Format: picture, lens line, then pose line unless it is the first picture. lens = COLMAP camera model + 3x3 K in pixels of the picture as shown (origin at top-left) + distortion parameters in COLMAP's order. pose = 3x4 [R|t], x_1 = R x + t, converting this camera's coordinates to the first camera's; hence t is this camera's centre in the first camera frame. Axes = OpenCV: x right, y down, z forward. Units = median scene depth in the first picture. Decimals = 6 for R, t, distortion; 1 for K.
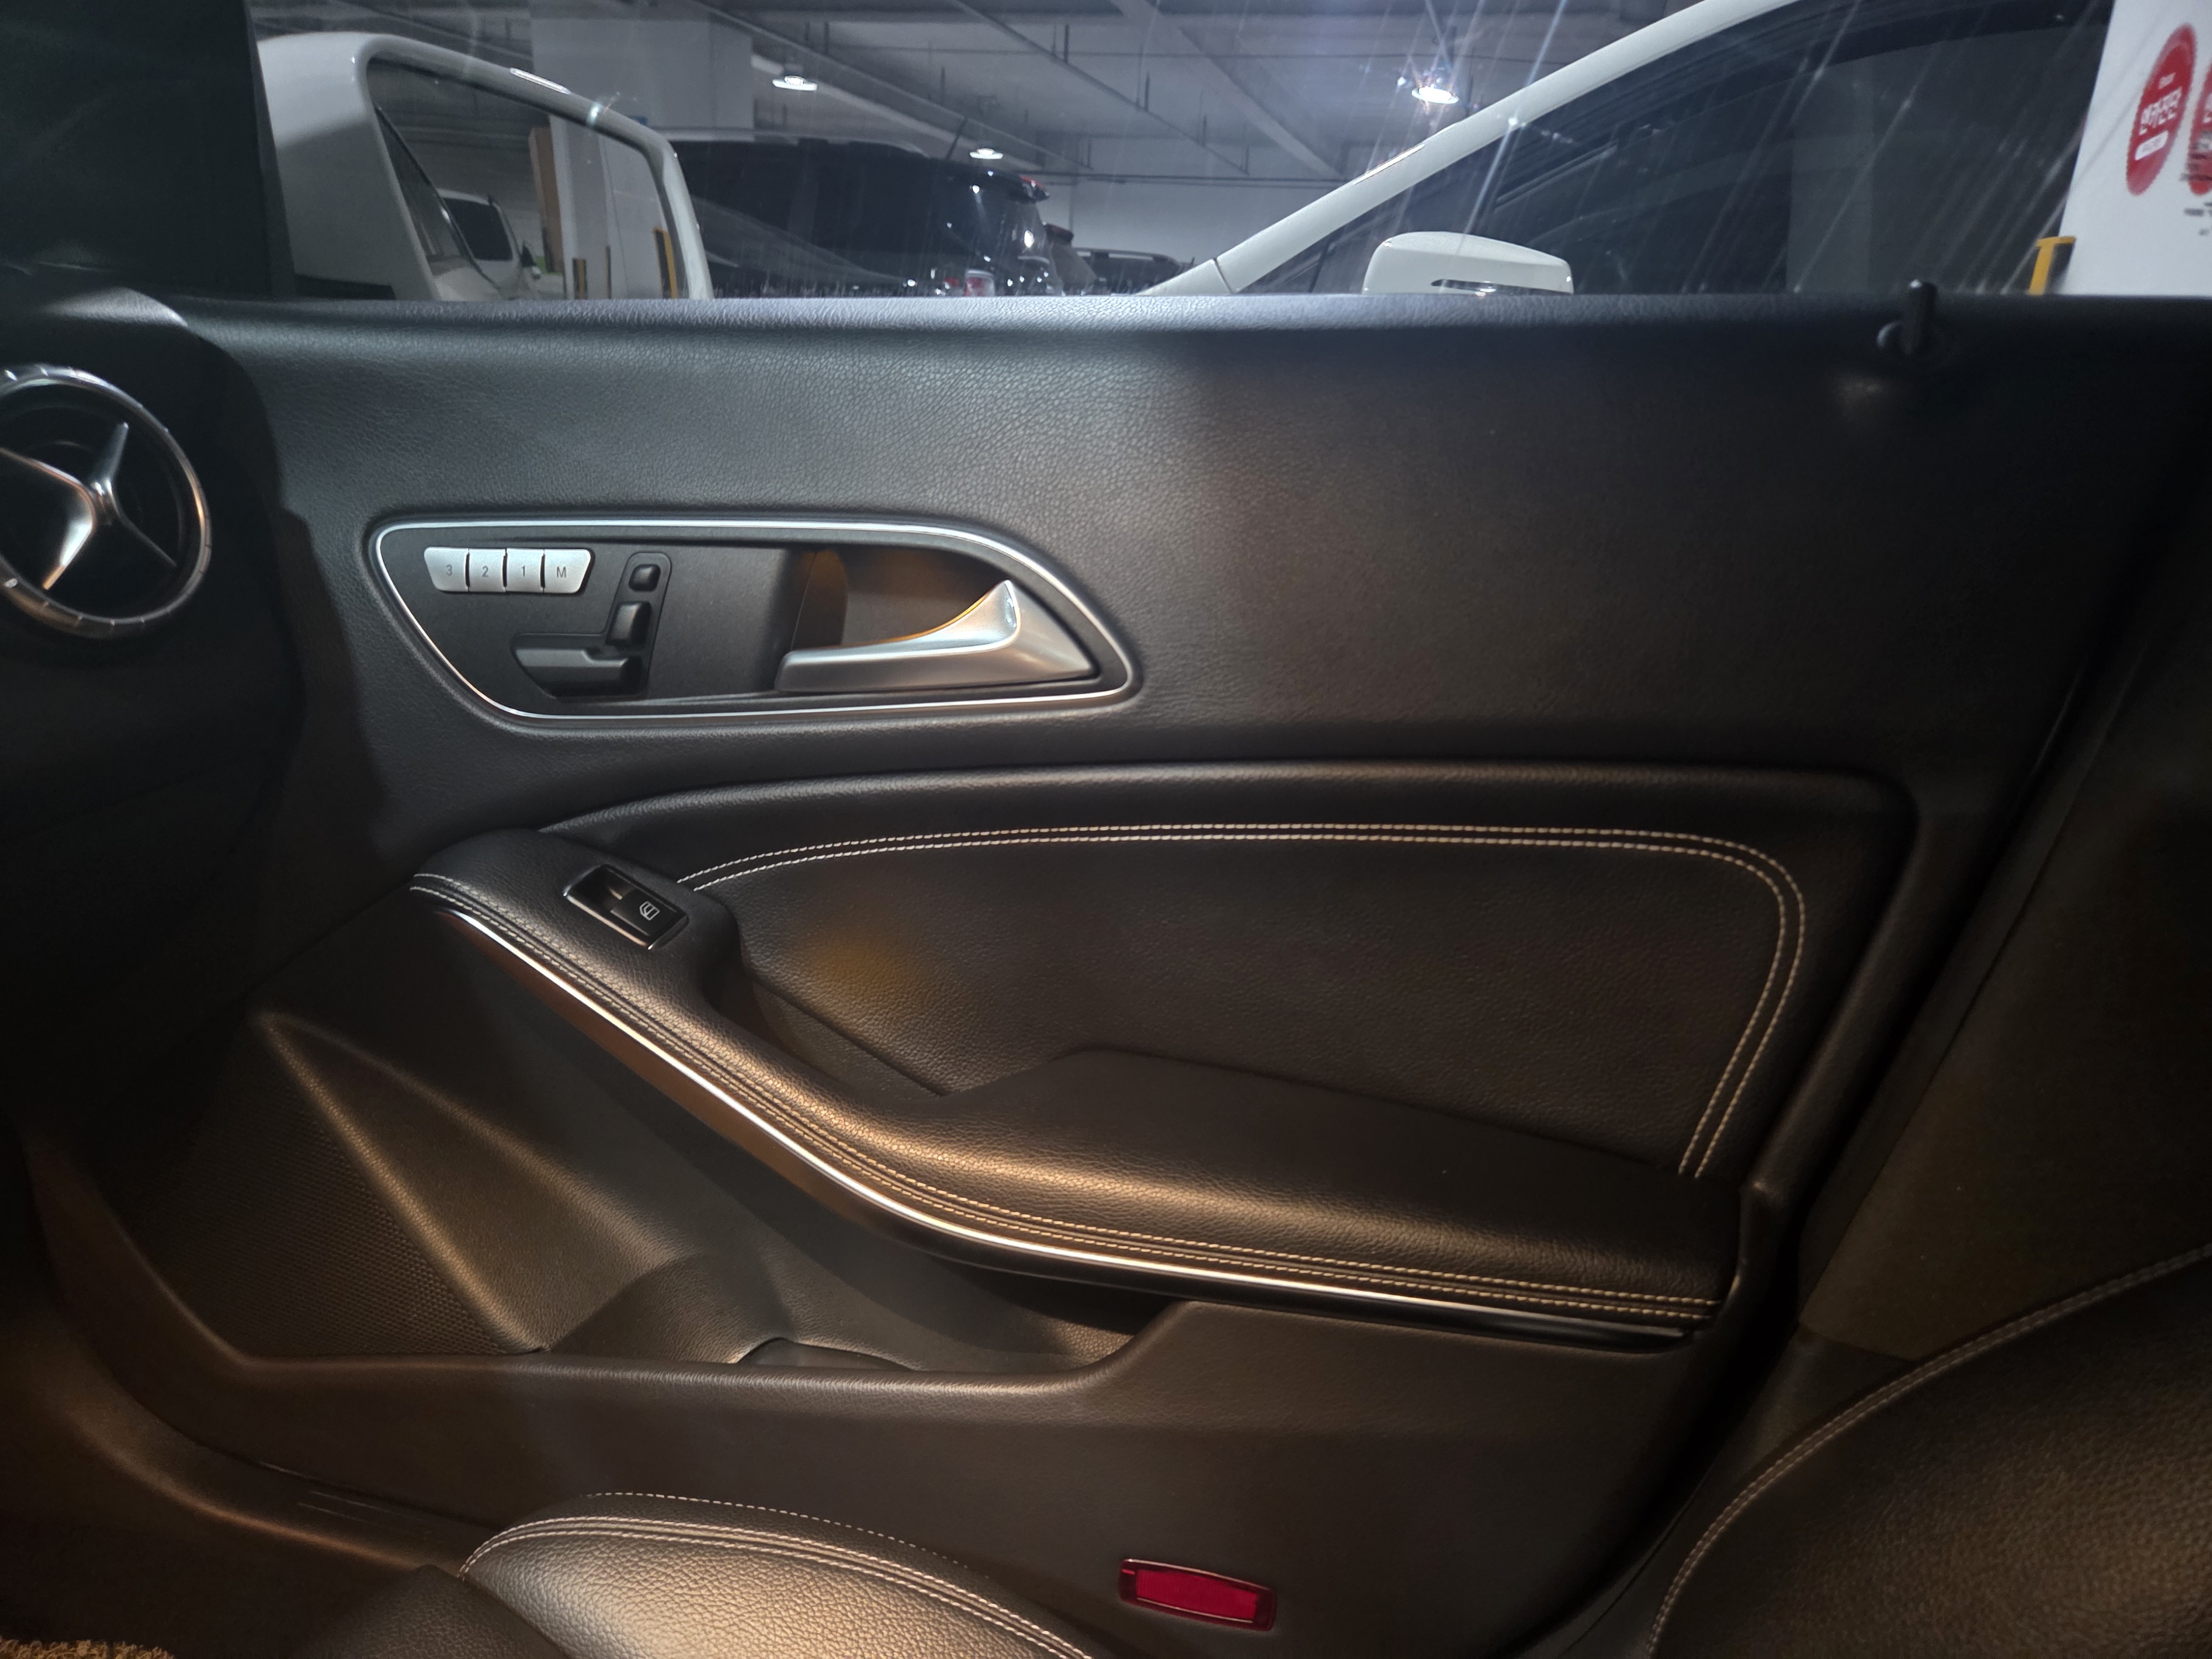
lens RADIAL K [[1499.2, 0, 1087.0], [0, 1499.2, 844.3], [0, 0, 1]] dist [0.052510, -0.047072]
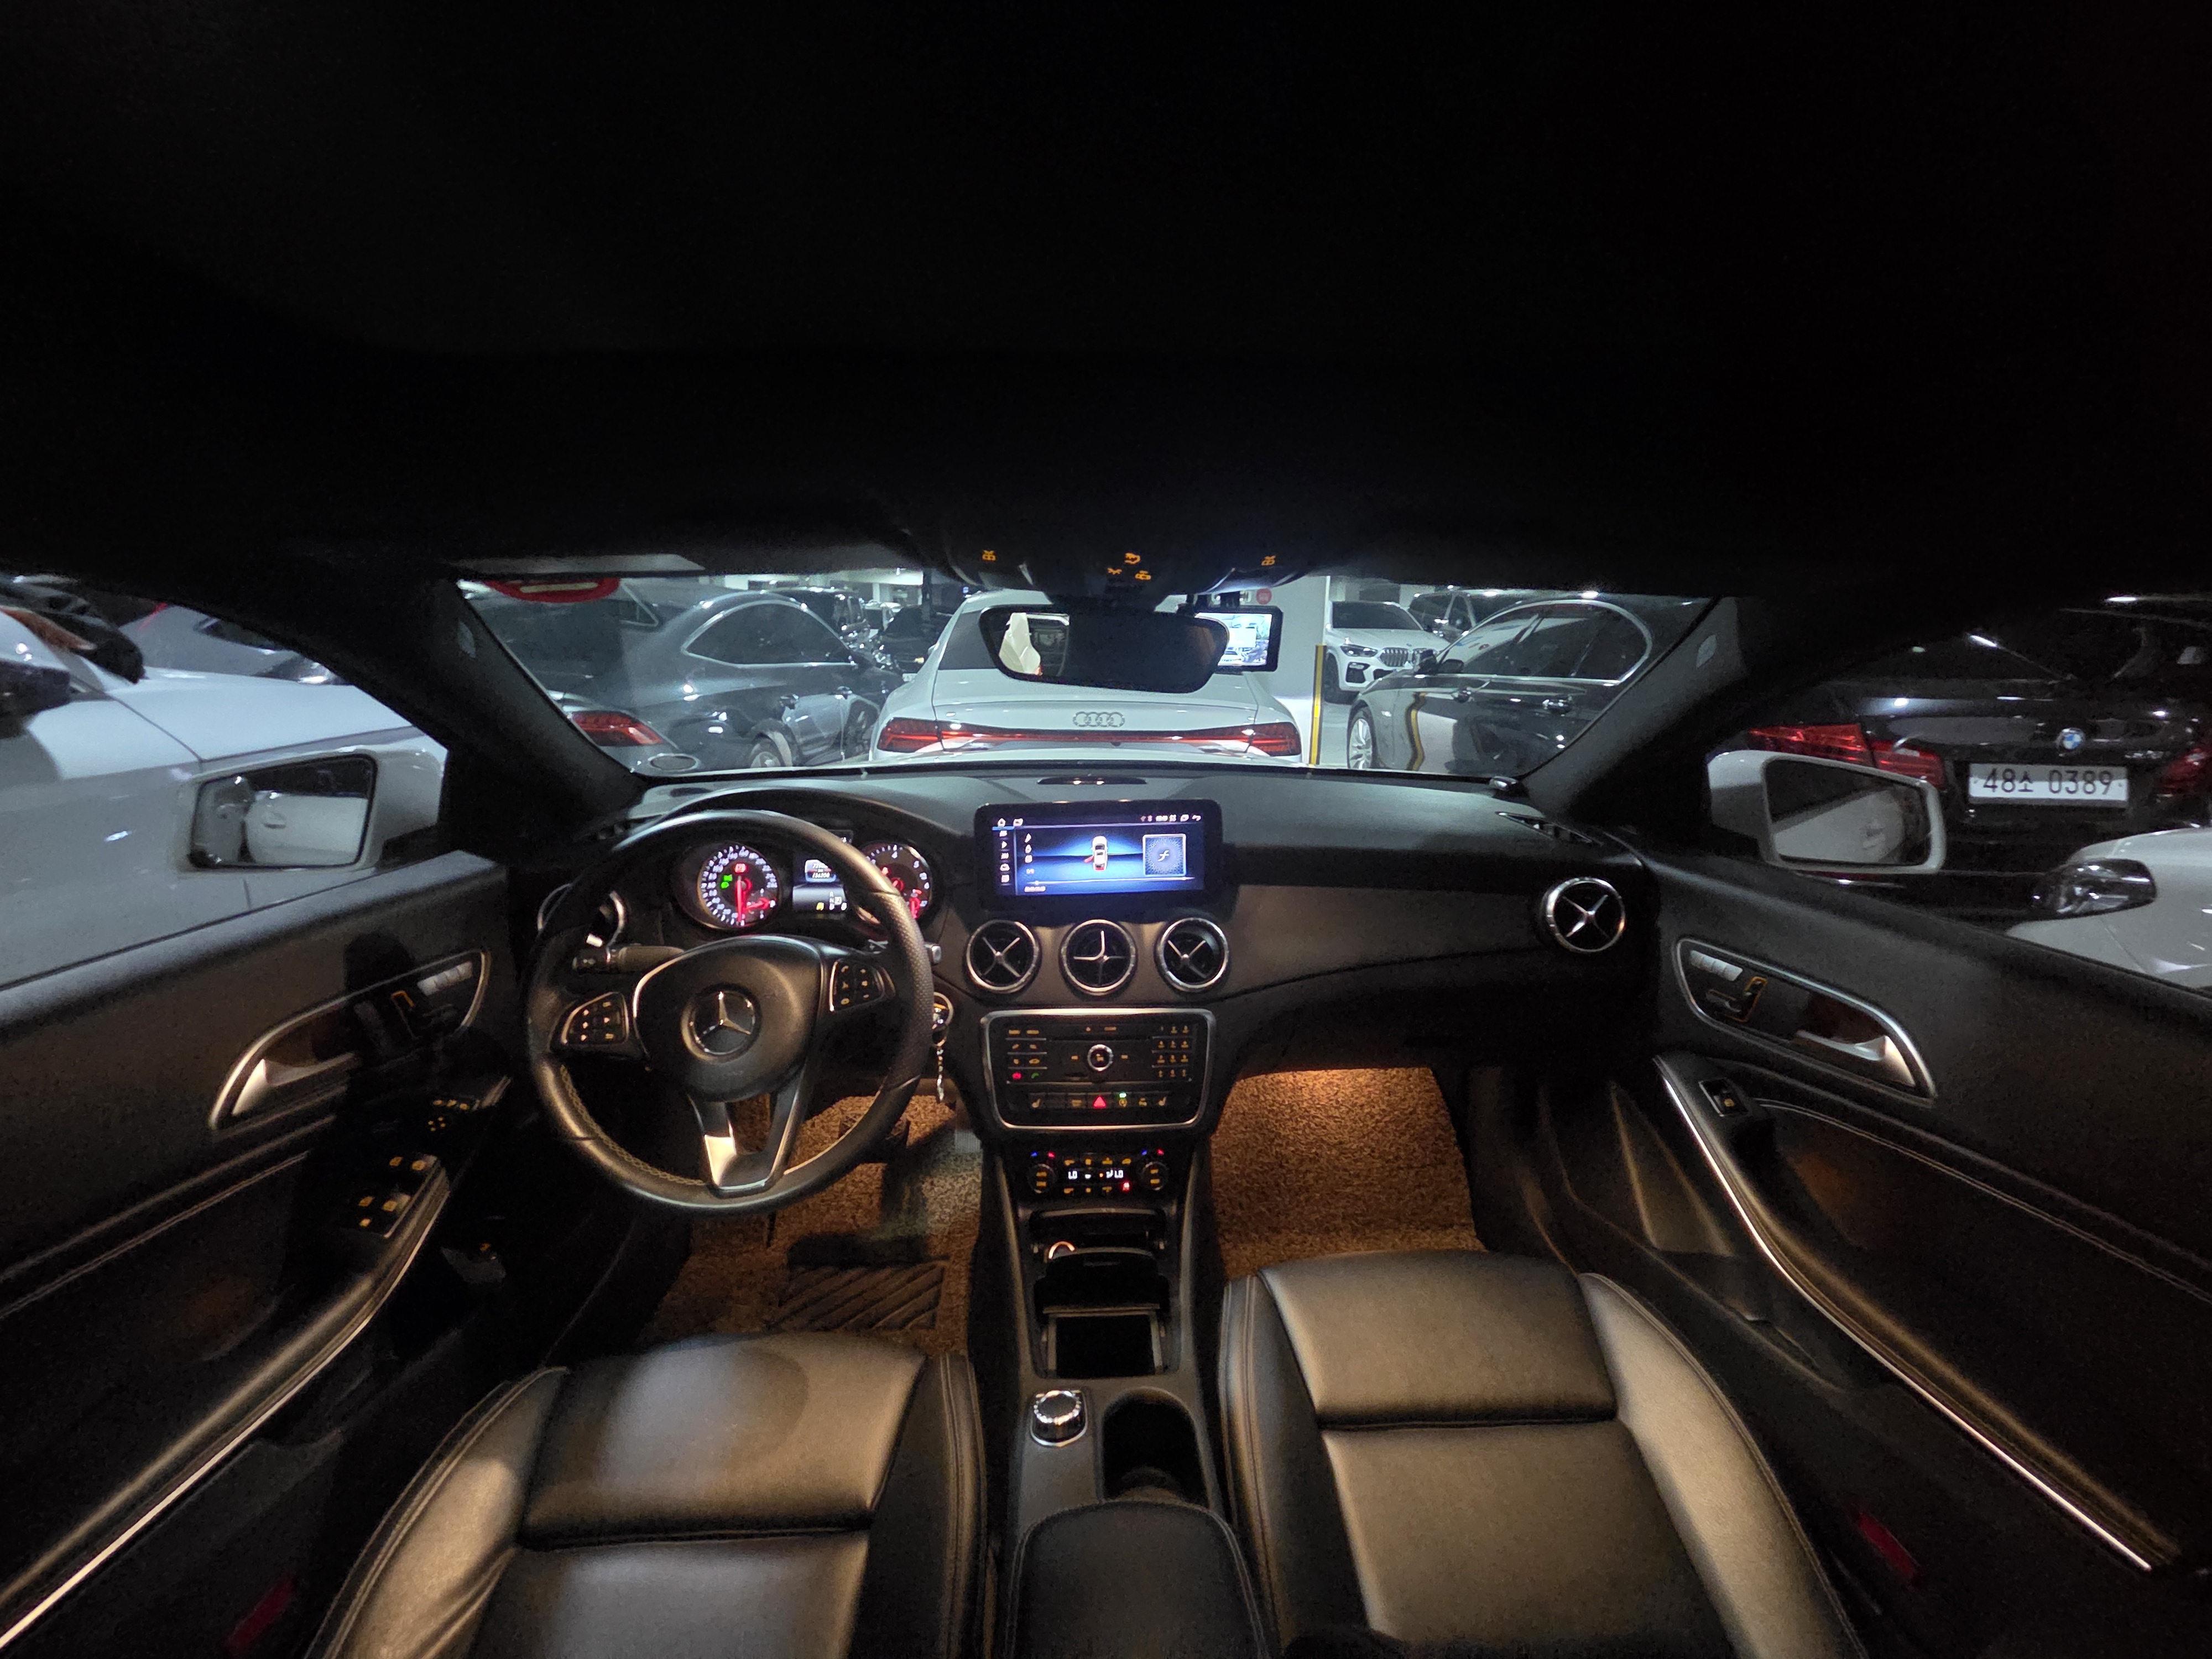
lens RADIAL K [[909.0, 0, 1112.2], [0, 909.0, 828.6], [0, 0, 1]] dist [0.001586, 0.000392]
pose [[0.318079, 0.161595, -0.934191, 0.800563], [-0.303298, 0.950927, 0.061221, -0.188597], [0.898240, 0.263865, 0.351482, -0.669006]]
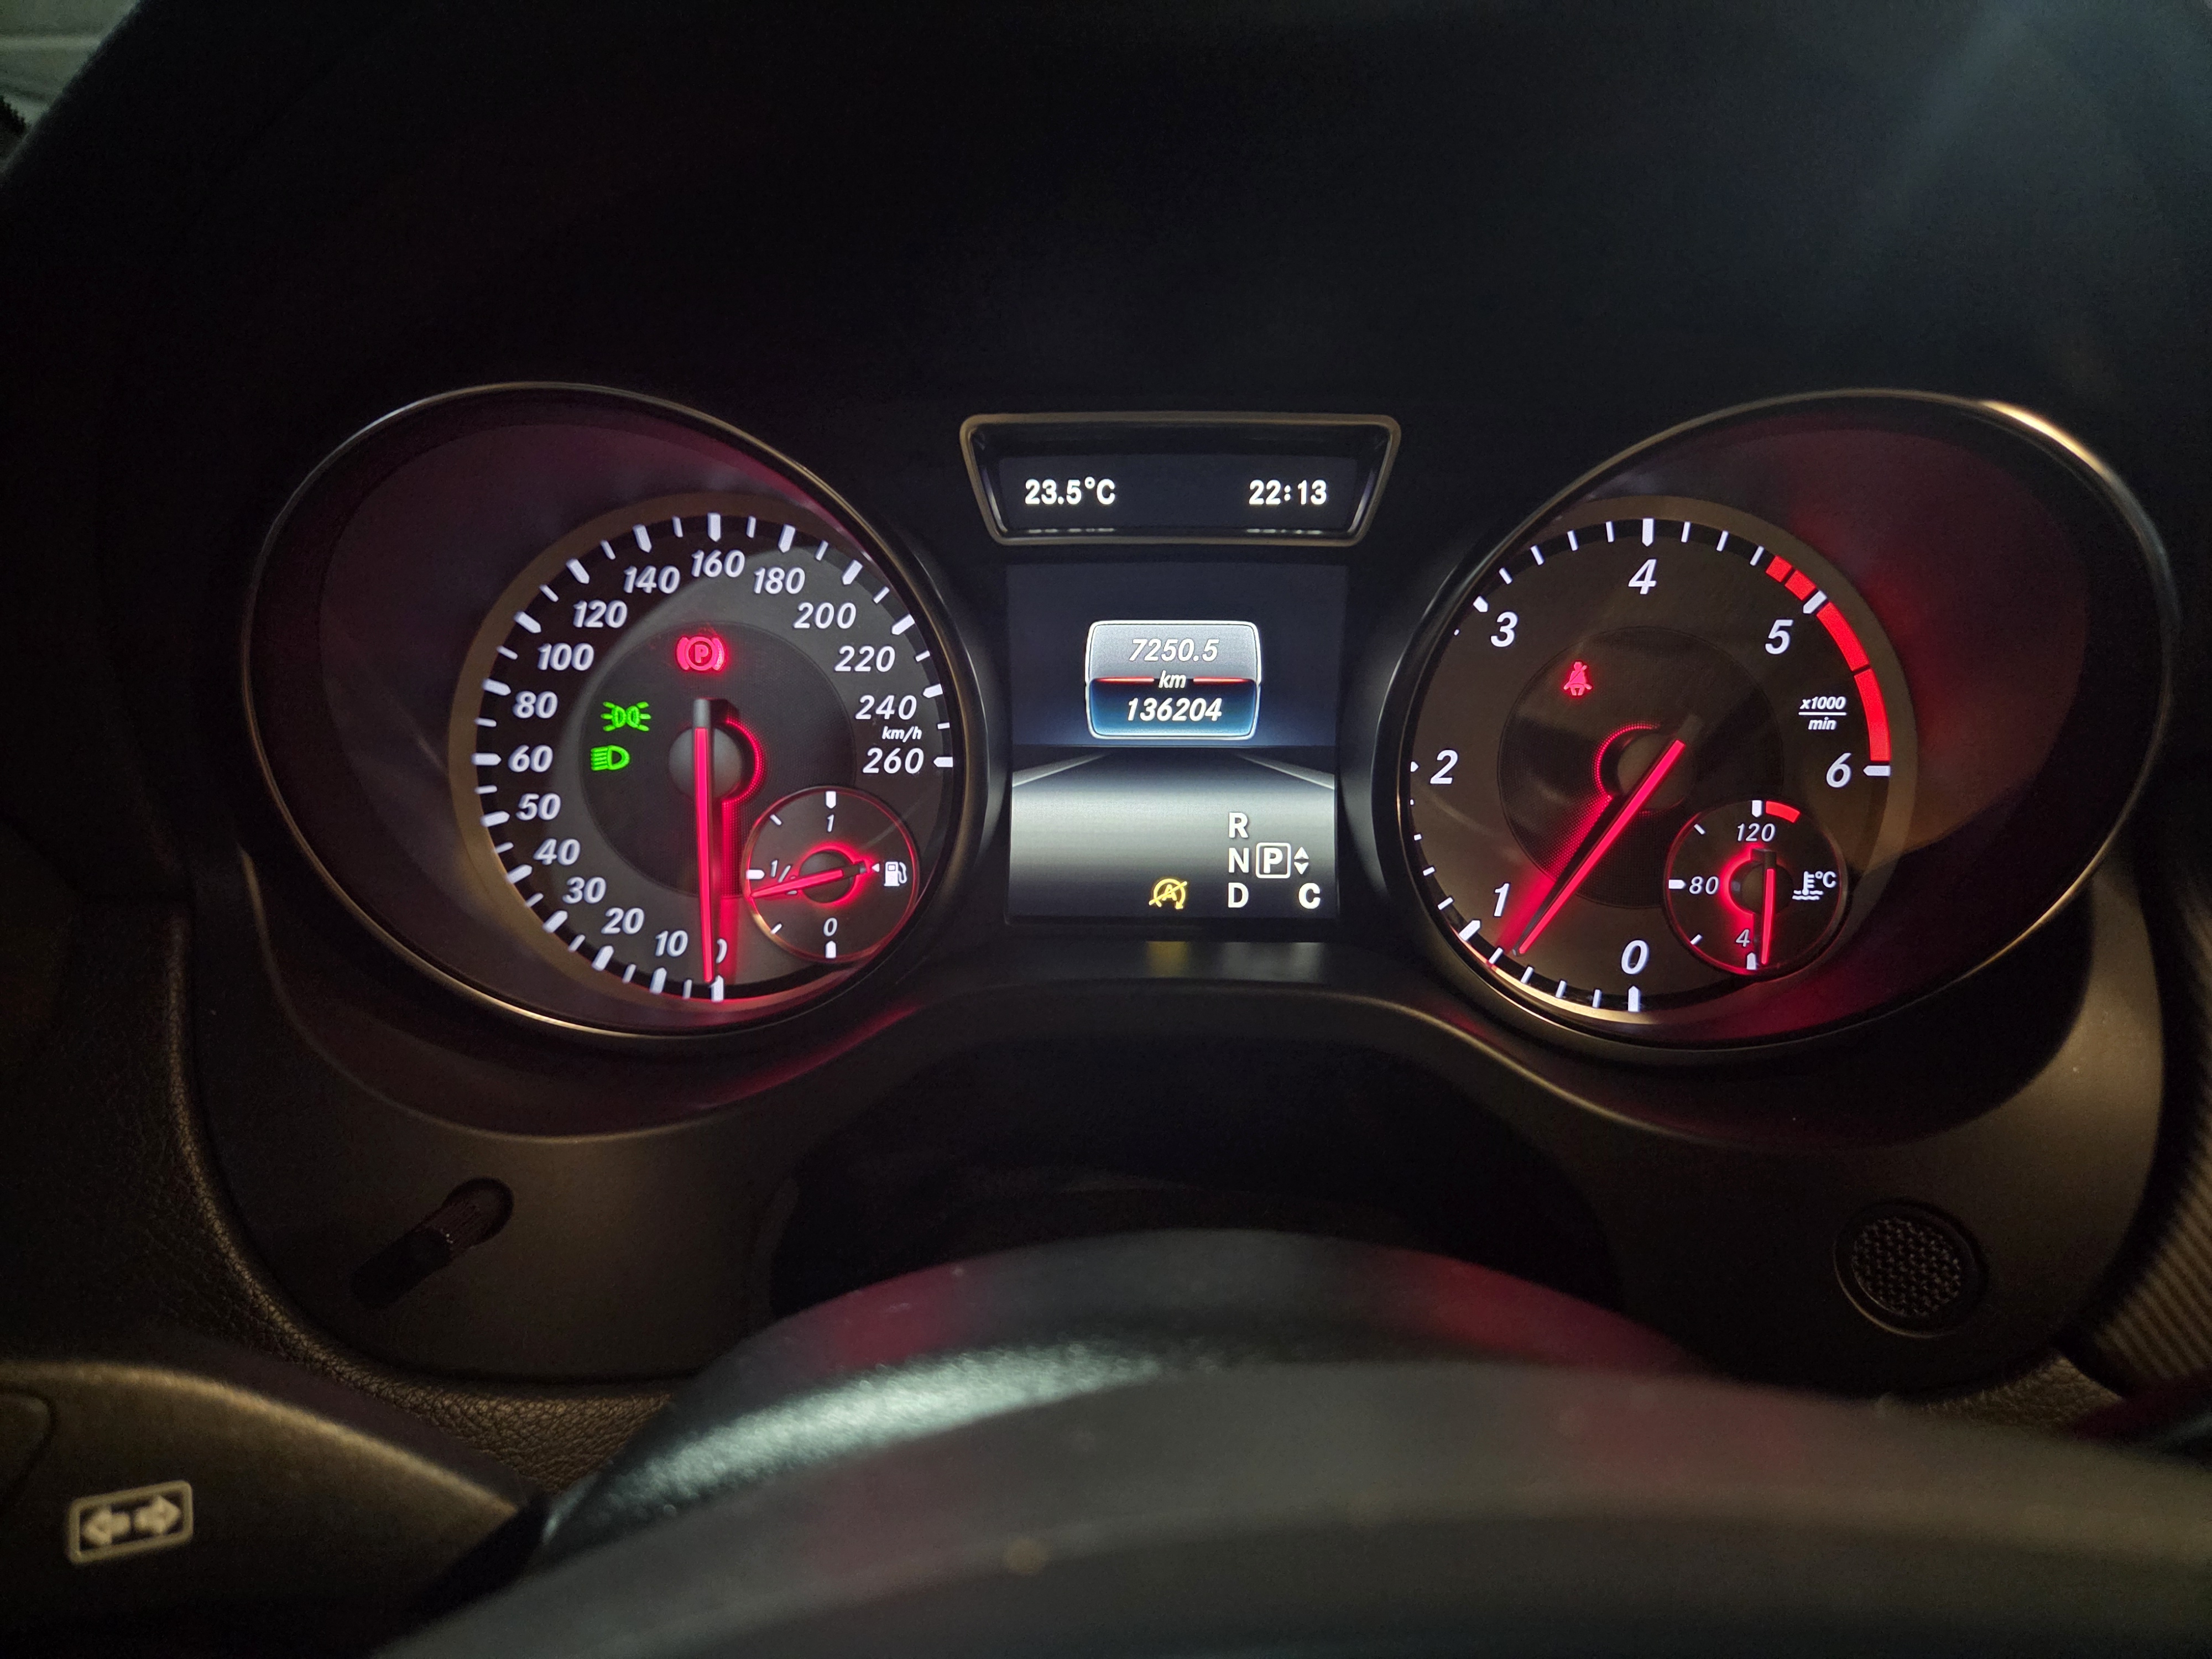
lens RADIAL K [[1499.2, 0, 1124.4], [0, 1499.2, 883.4], [0, 0, 1]] dist [0.052510, -0.047072]
pose [[0.250144, 0.241557, -0.937592, -0.721480], [-0.305170, 0.938688, 0.160422, 0.201477], [0.918858, 0.245996, 0.308523, -0.684442]]
